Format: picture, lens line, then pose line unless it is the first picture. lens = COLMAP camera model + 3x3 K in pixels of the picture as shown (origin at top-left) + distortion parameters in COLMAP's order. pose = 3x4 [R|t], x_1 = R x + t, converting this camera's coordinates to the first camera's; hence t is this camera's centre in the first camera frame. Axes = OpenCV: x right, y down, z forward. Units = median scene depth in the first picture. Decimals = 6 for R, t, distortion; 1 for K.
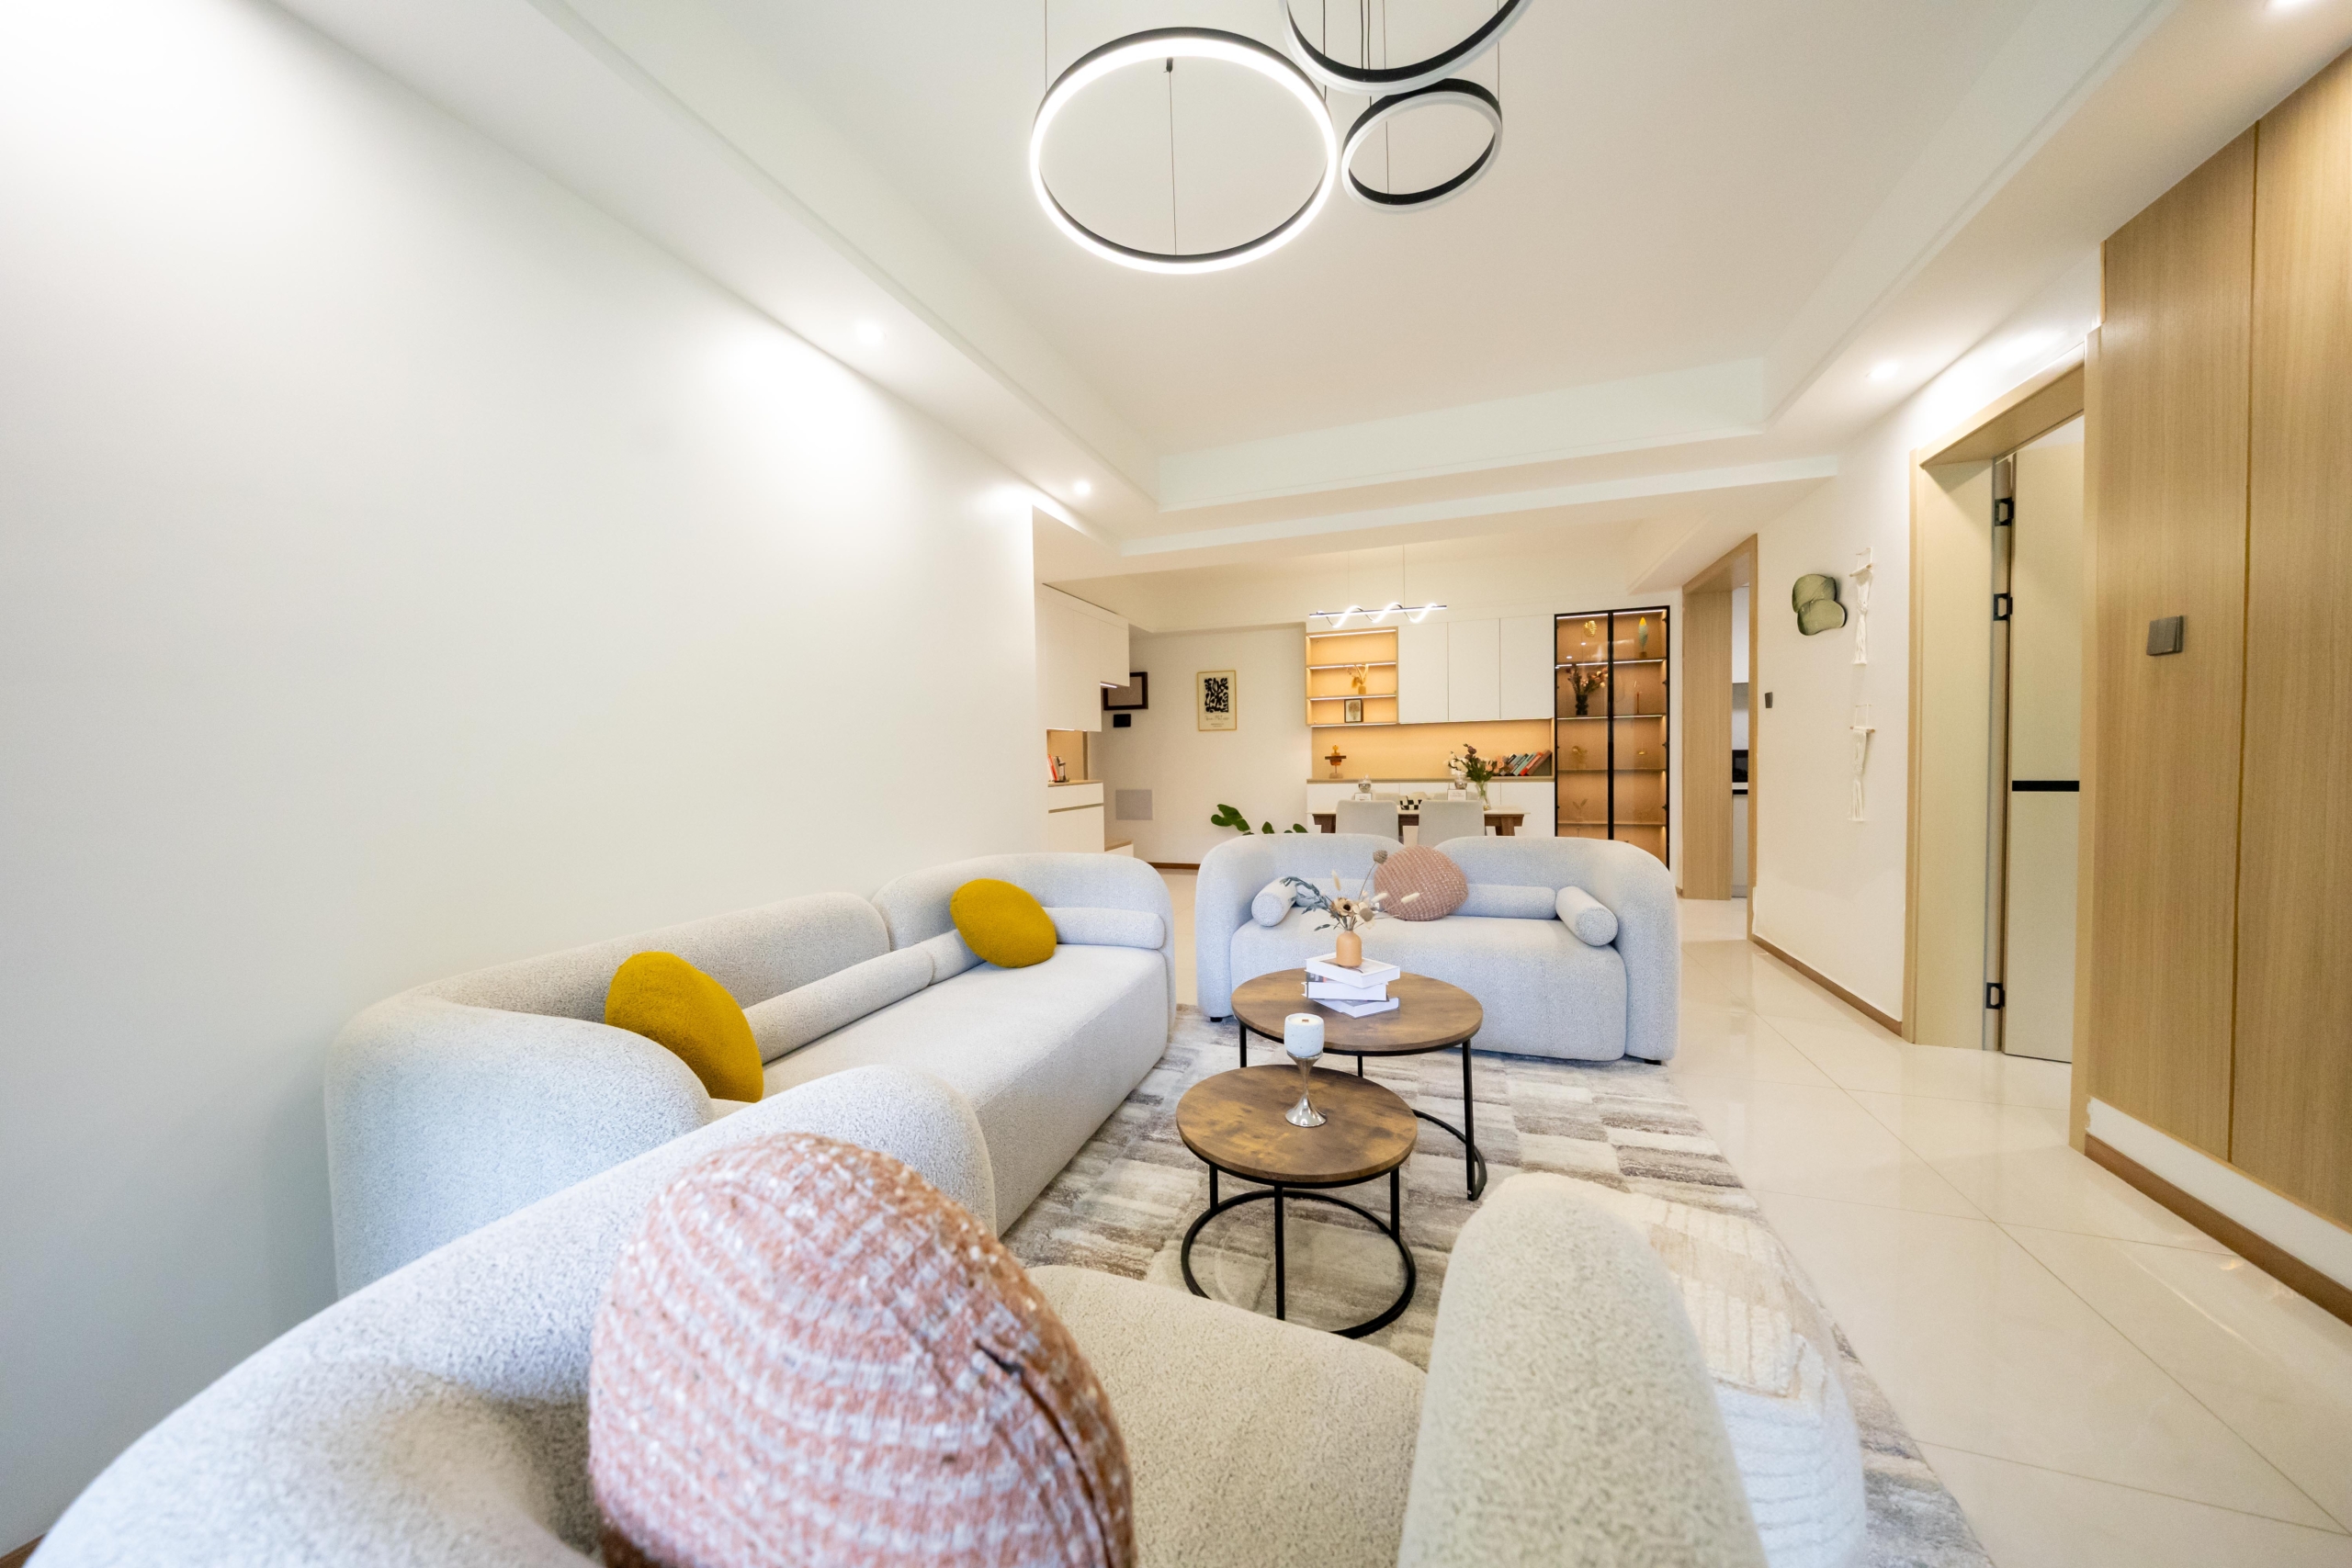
lens RADIAL K [[771.4, 0, 1177.6], [0, 771.4, 781.1], [0, 0, 1]] dist [0.001158, -0.000055]
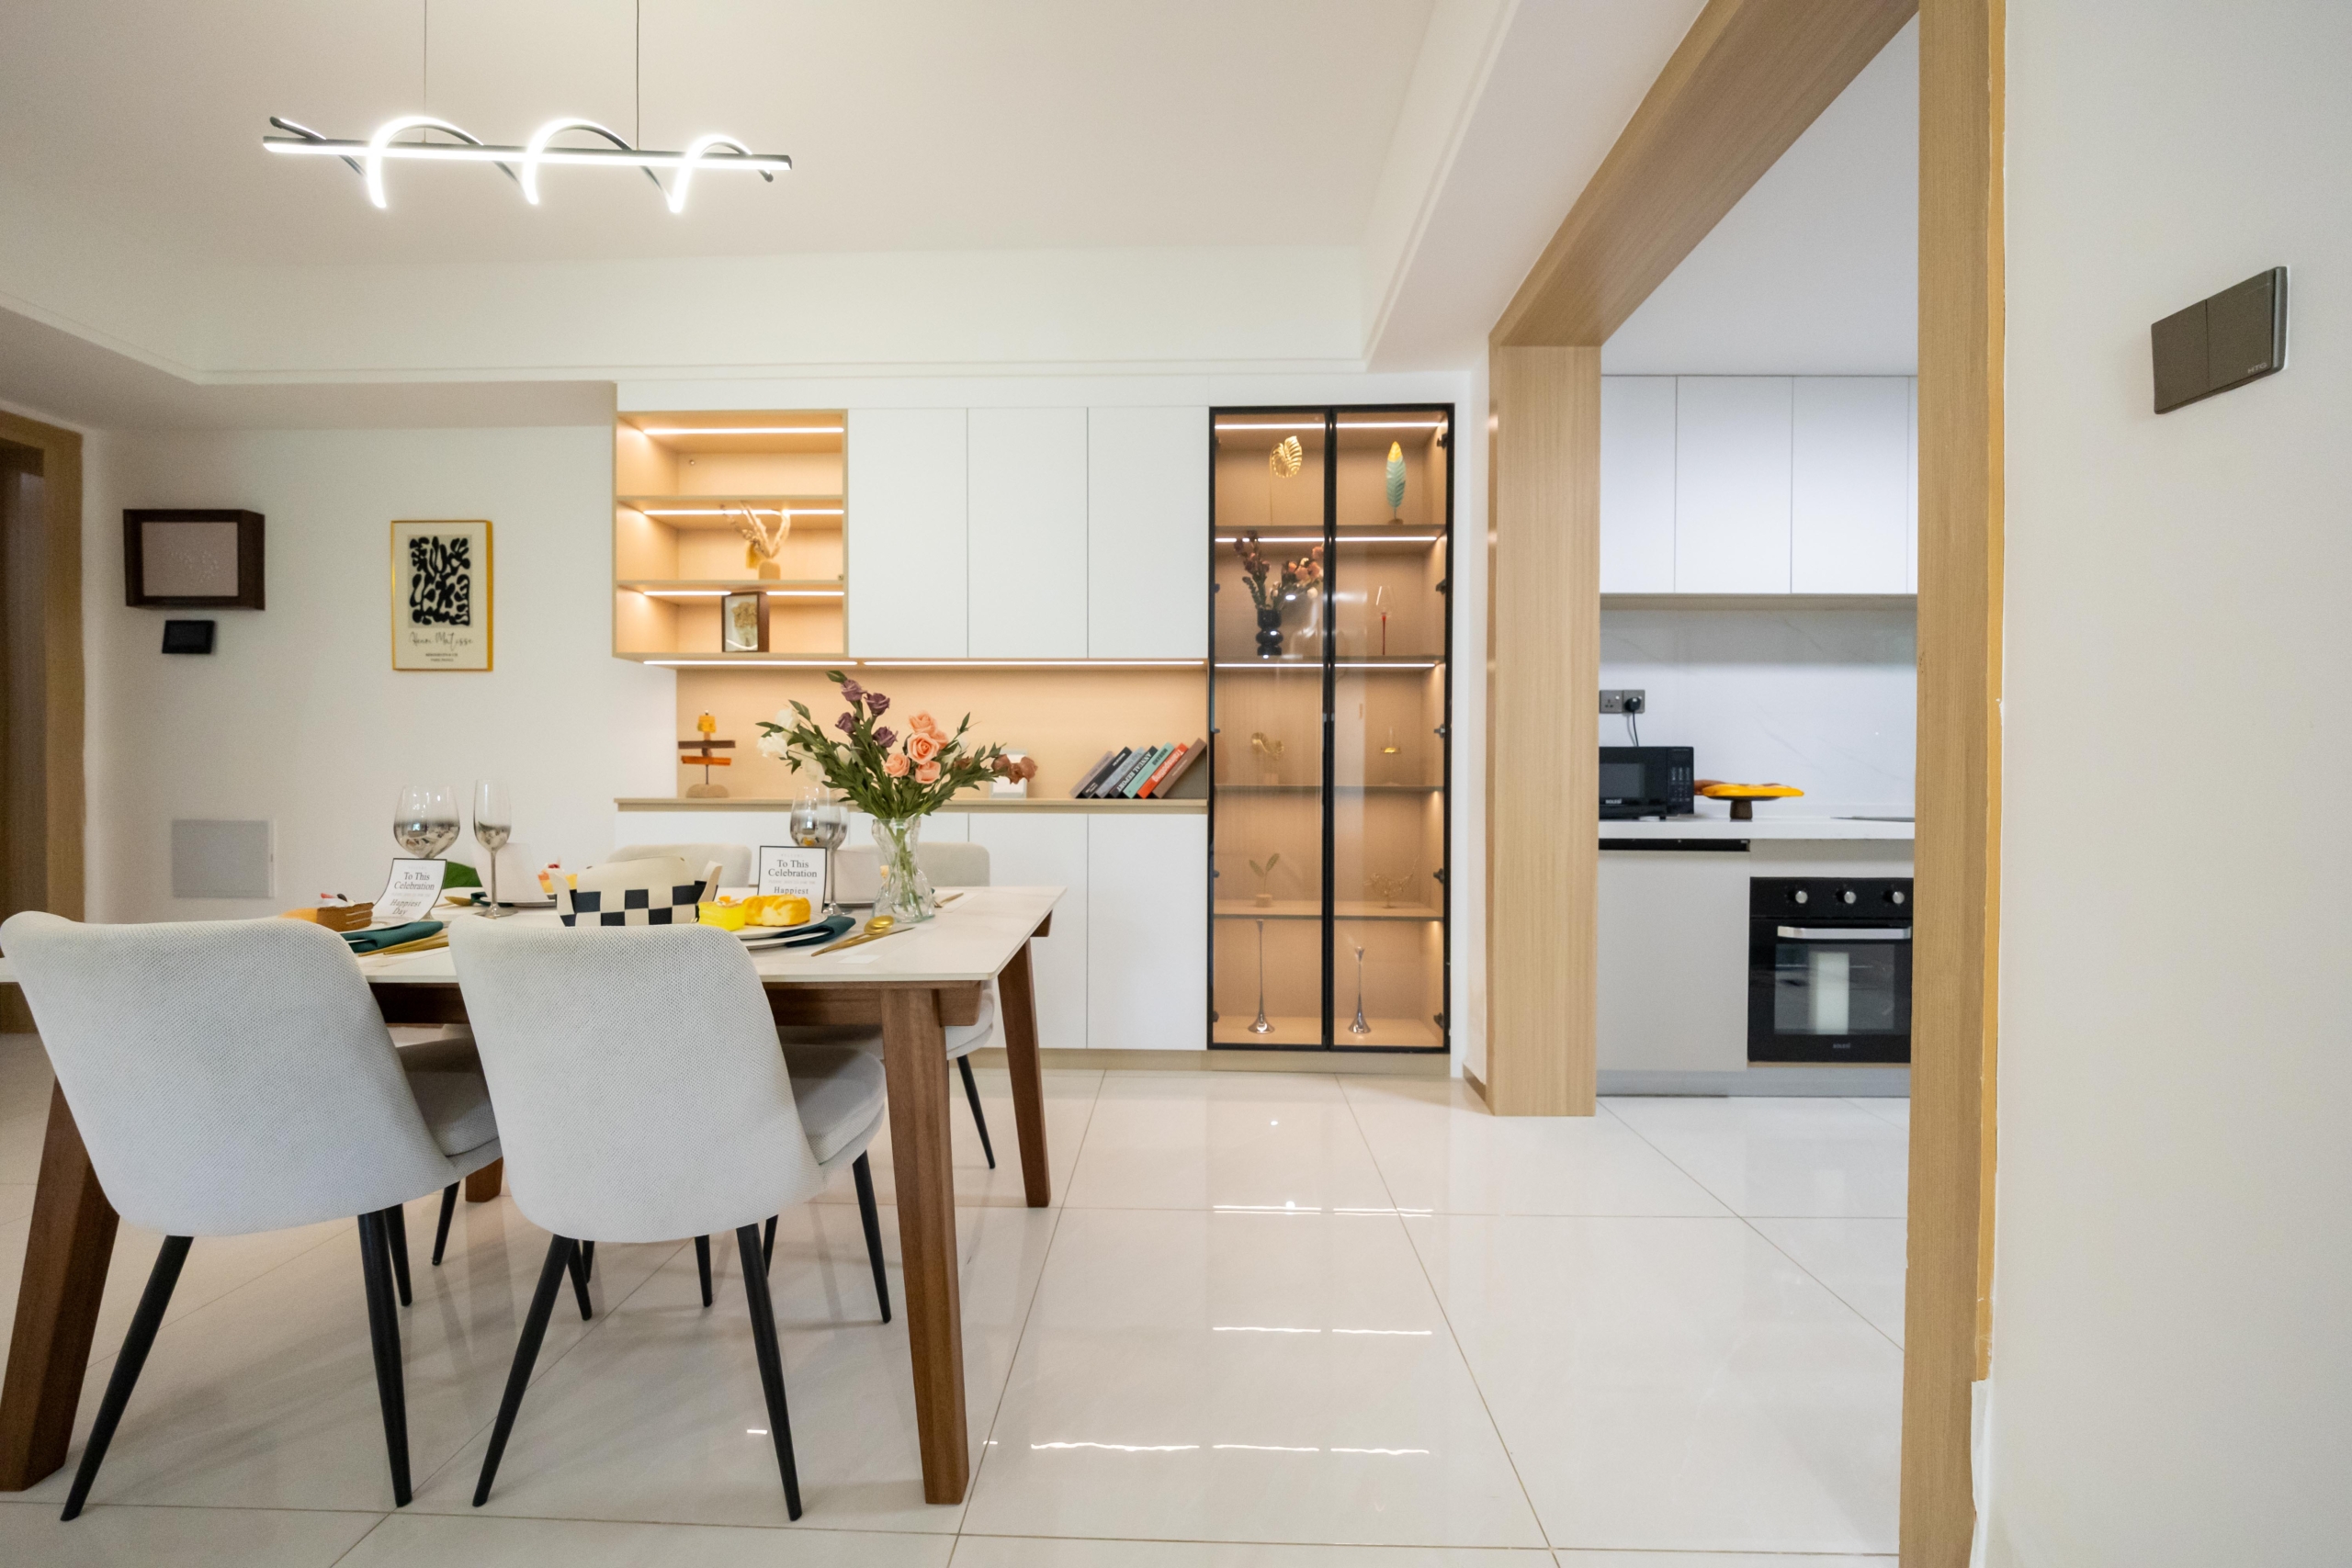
lens RADIAL K [[779.2, 0, 1176.0], [0, 779.2, 784.0], [0, 0, 1]] dist [-0.000026, -0.000027]
pose [[0.949859, 0.022177, 0.311890, 0.359546], [-0.014788, 0.999552, -0.026037, -0.004040], [-0.312327, 0.020119, 0.949761, 0.638962]]
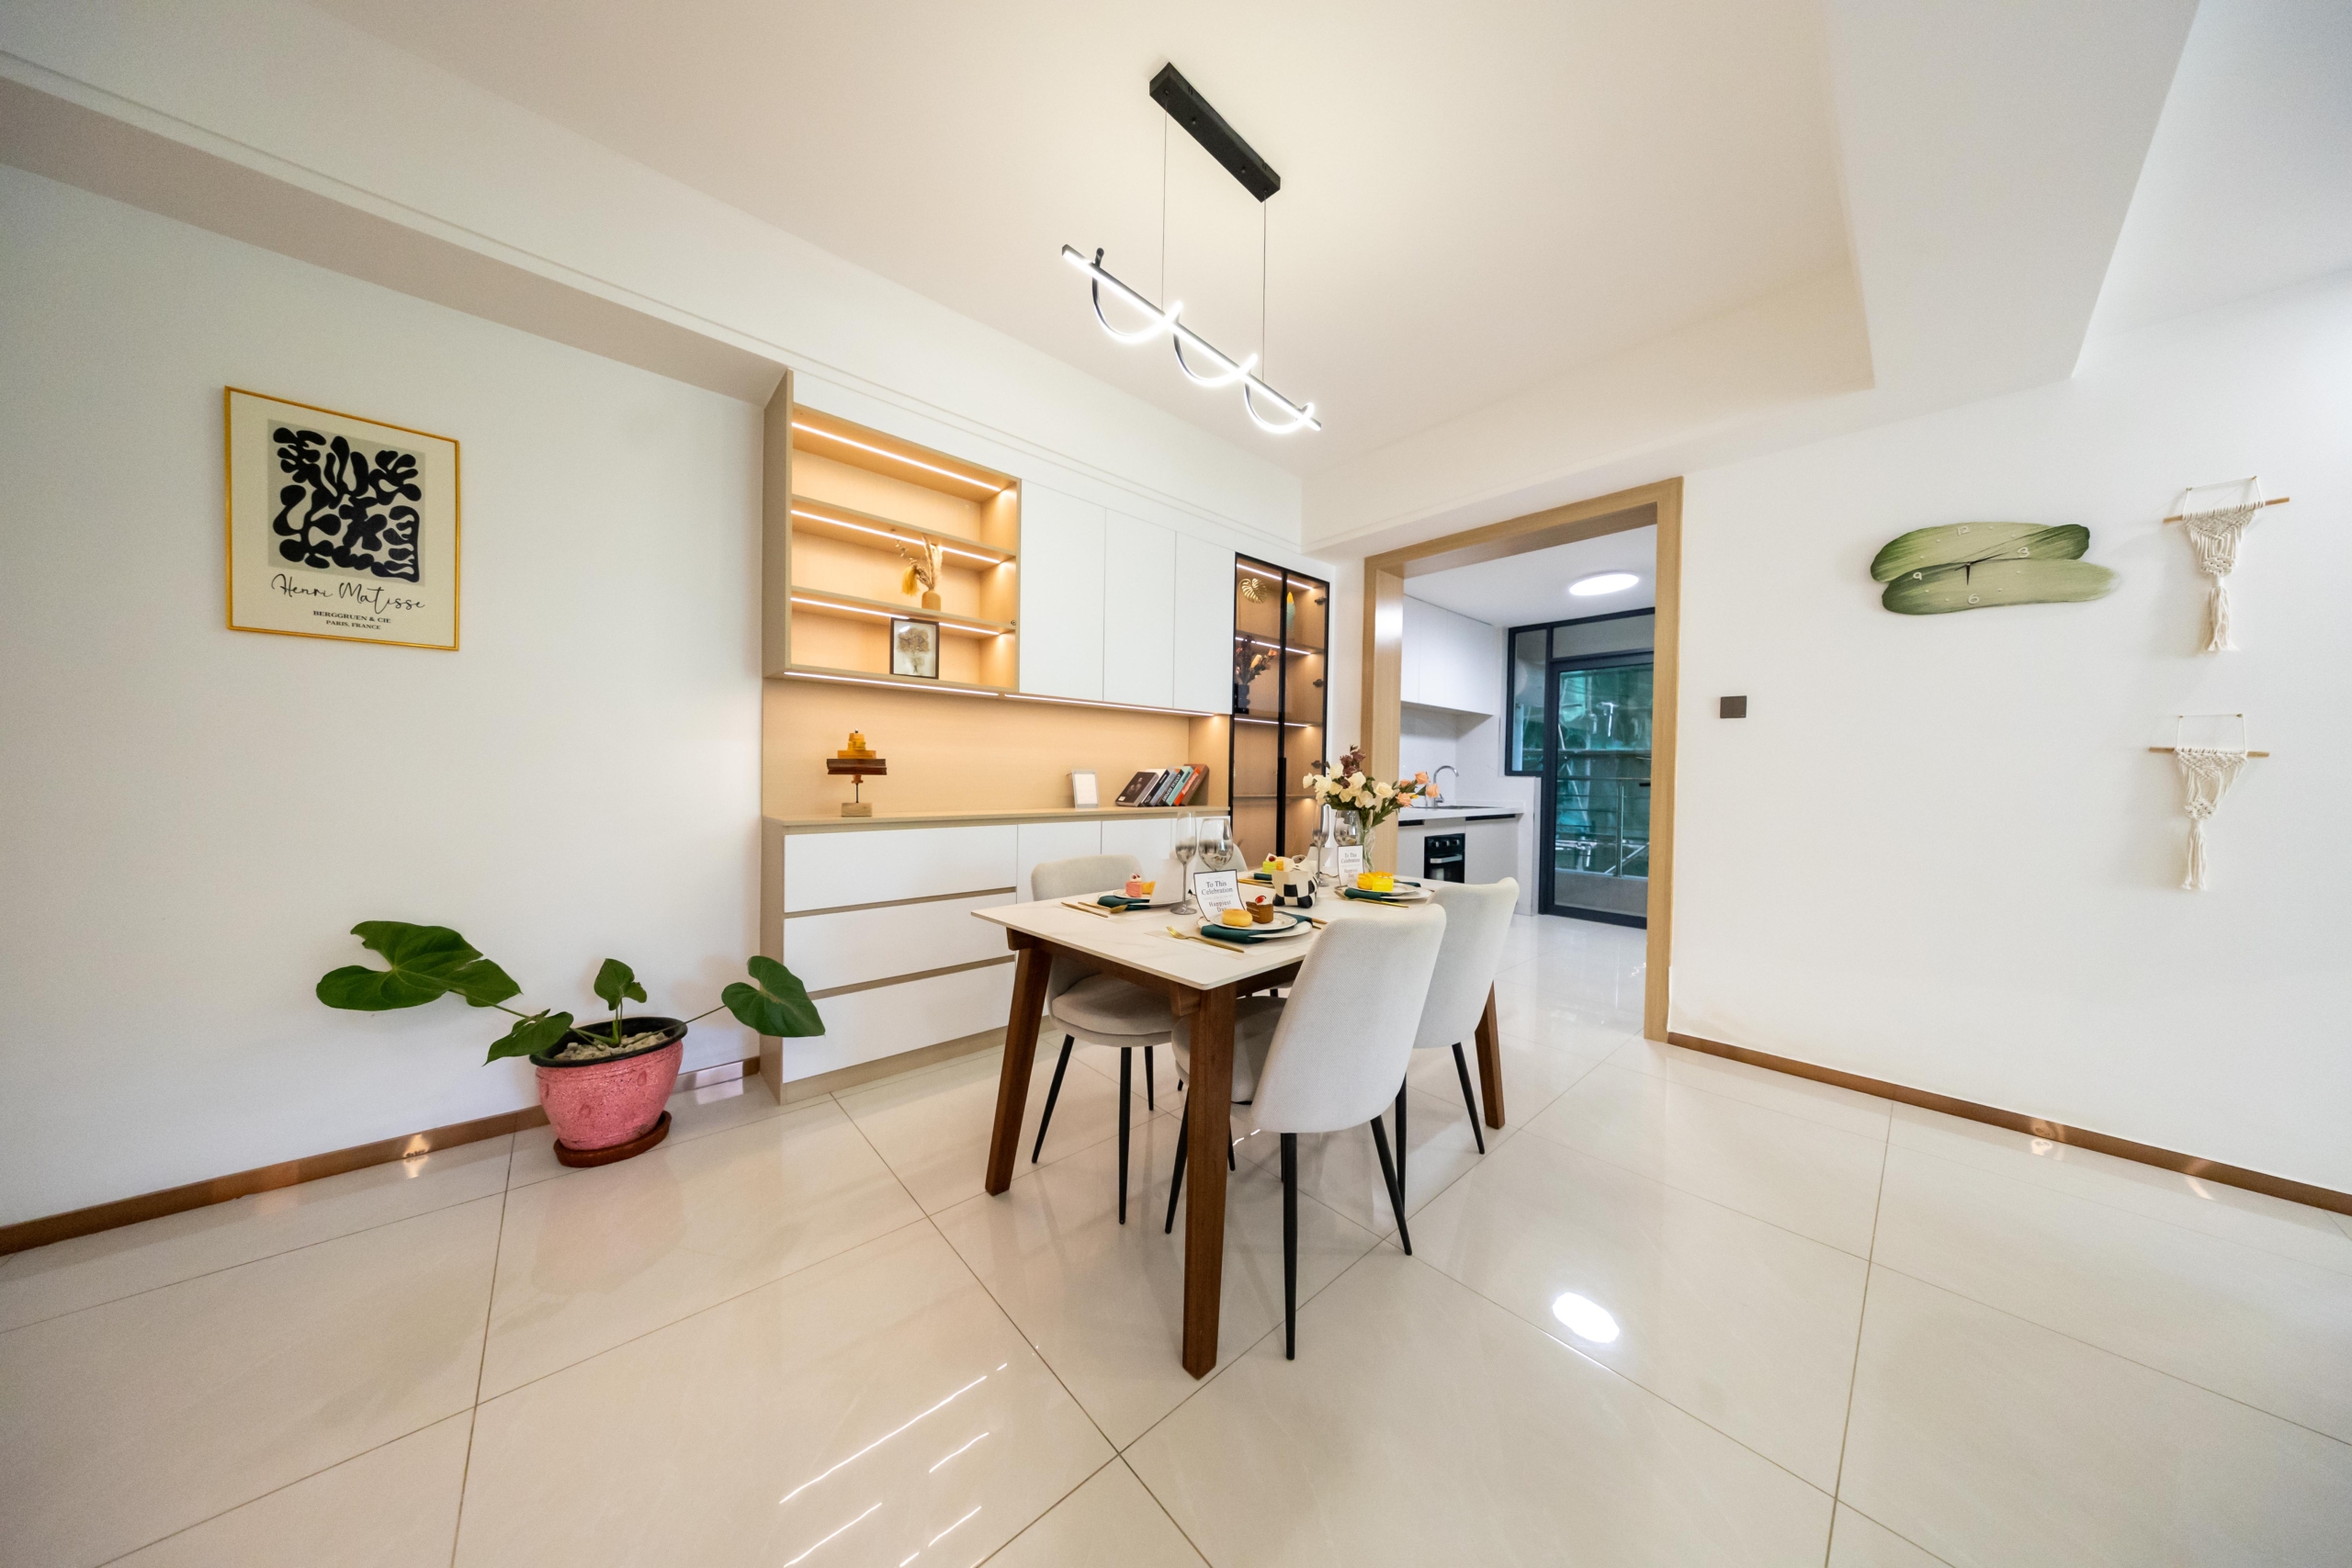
lens RADIAL K [[677.0, 0, 1181.6], [0, 677.0, 782.1], [0, 0, 1]] dist [0.000783, -0.000043]
pose [[0.472404, 0.017466, 0.881209, -0.022247], [0.000734, 0.999795, -0.020210, -0.015919], [-0.881382, 0.010194, 0.472295, 0.808929]]
